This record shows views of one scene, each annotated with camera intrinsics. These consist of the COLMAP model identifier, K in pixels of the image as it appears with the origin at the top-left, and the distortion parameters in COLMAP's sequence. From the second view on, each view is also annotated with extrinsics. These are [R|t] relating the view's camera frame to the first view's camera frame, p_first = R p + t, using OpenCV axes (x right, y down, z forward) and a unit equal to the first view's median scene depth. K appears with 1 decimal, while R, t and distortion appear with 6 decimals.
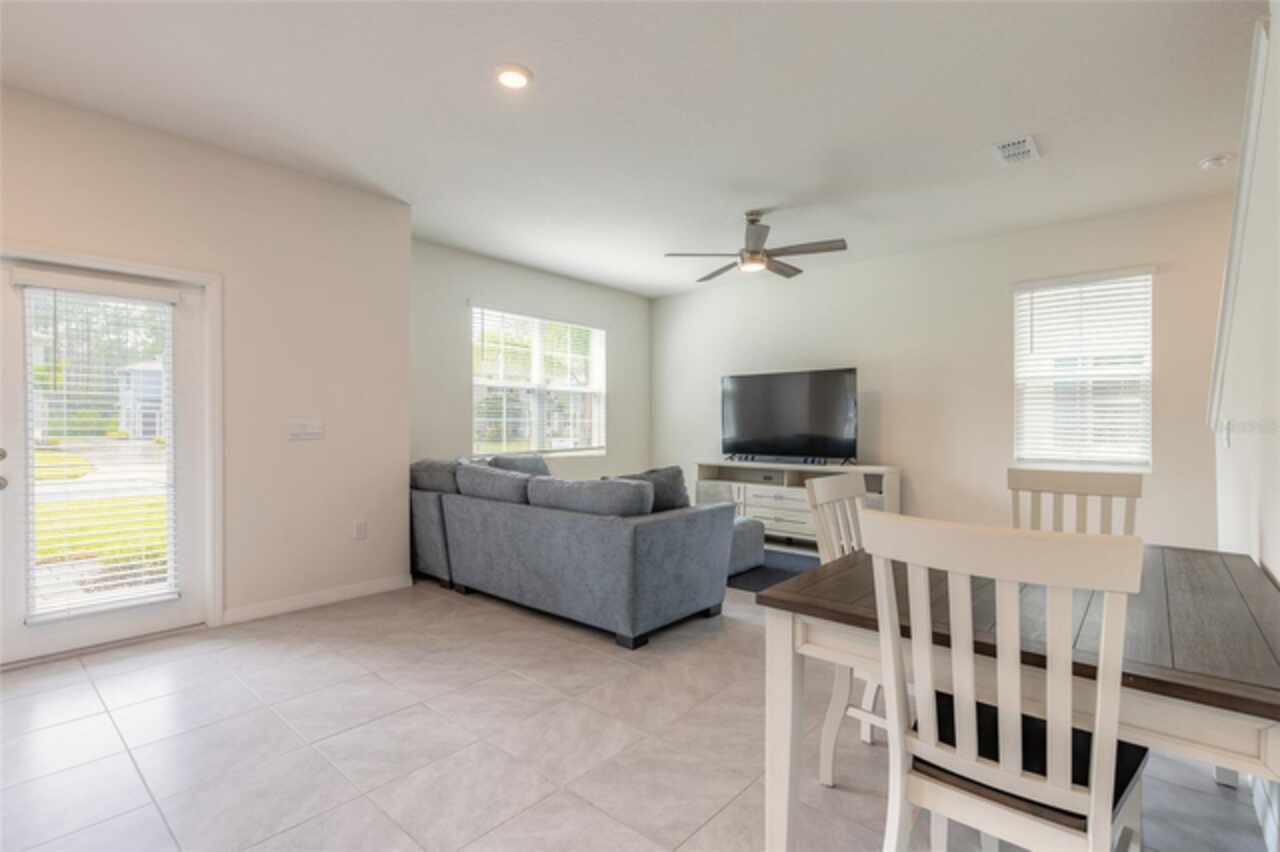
lens RADIAL K [[597.4, 0, 631.6], [0, 597.4, 430.4], [0, 0, 1]] dist [-0.005504, 0.001088]
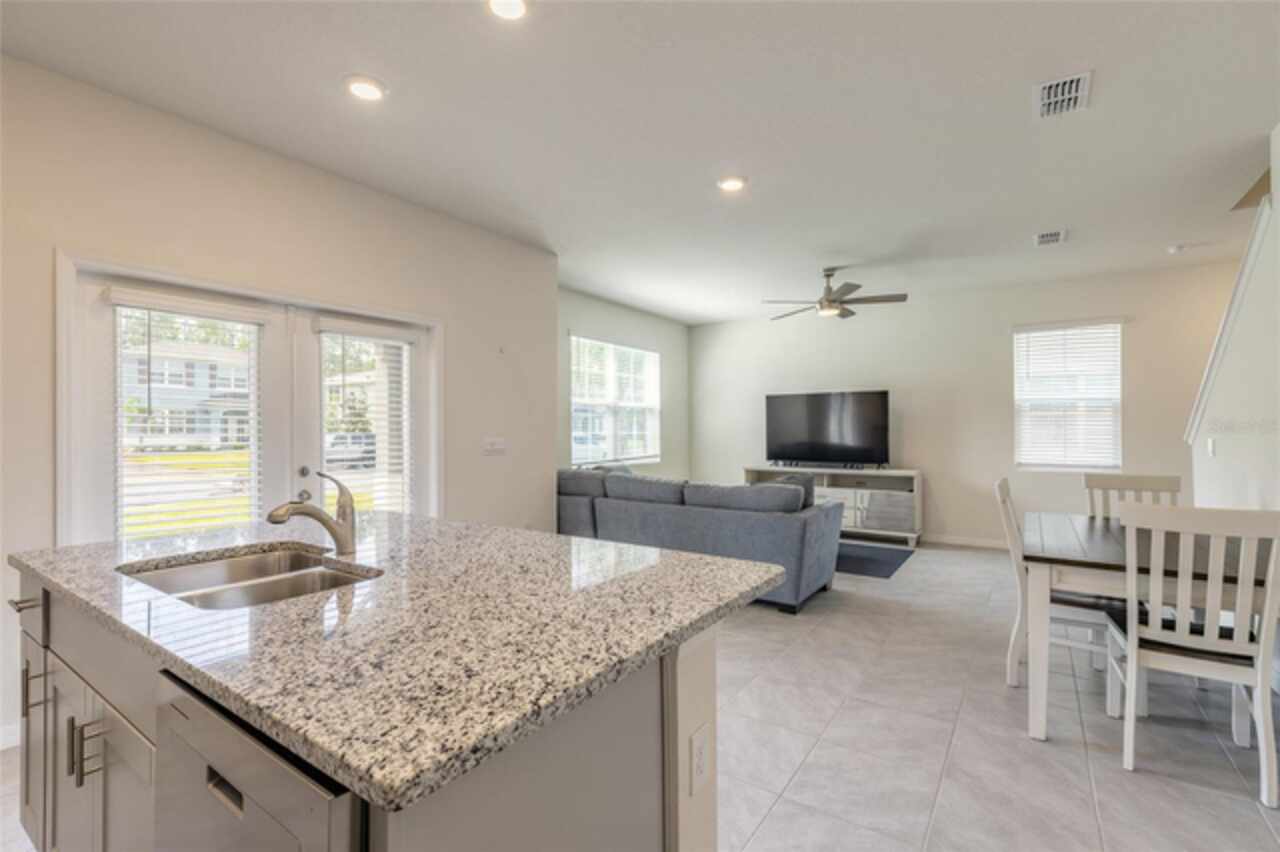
lens RADIAL K [[579.6, 0, 633.5], [0, 579.6, 427.3], [0, 0, 1]] dist [0.010858, -0.001254]
pose [[0.993131, -0.003544, 0.116953, -0.293782], [0.004868, 0.999927, -0.011036, -0.017969], [-0.116906, 0.011529, 0.993076, -0.133147]]
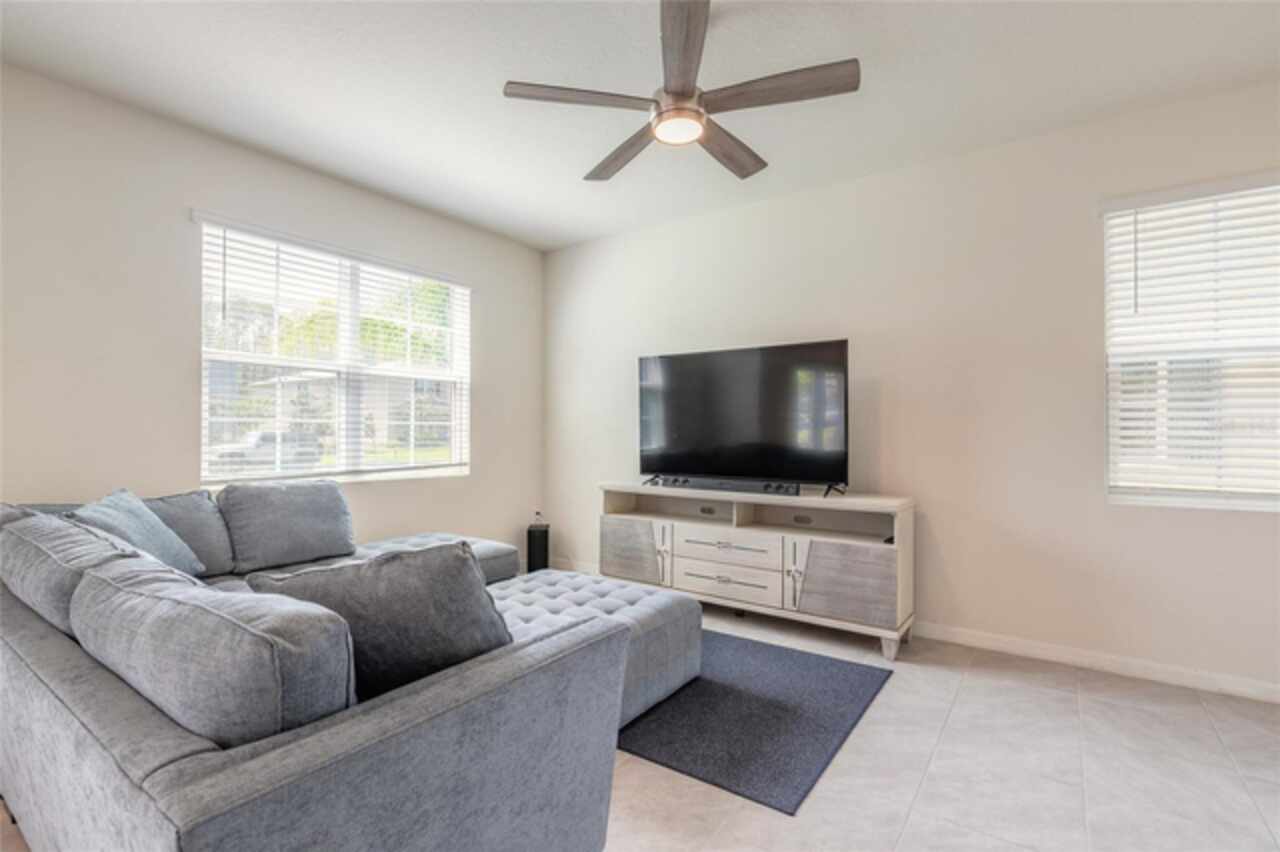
lens RADIAL K [[597.4, 0, 632.9], [0, 597.4, 431.1], [0, 0, 1]] dist [-0.005504, 0.001088]
pose [[0.995178, 0.002253, 0.098056, 0.095316], [-0.001491, 0.999968, -0.007845, -0.003914], [-0.098070, 0.007661, 0.995150, 0.412880]]
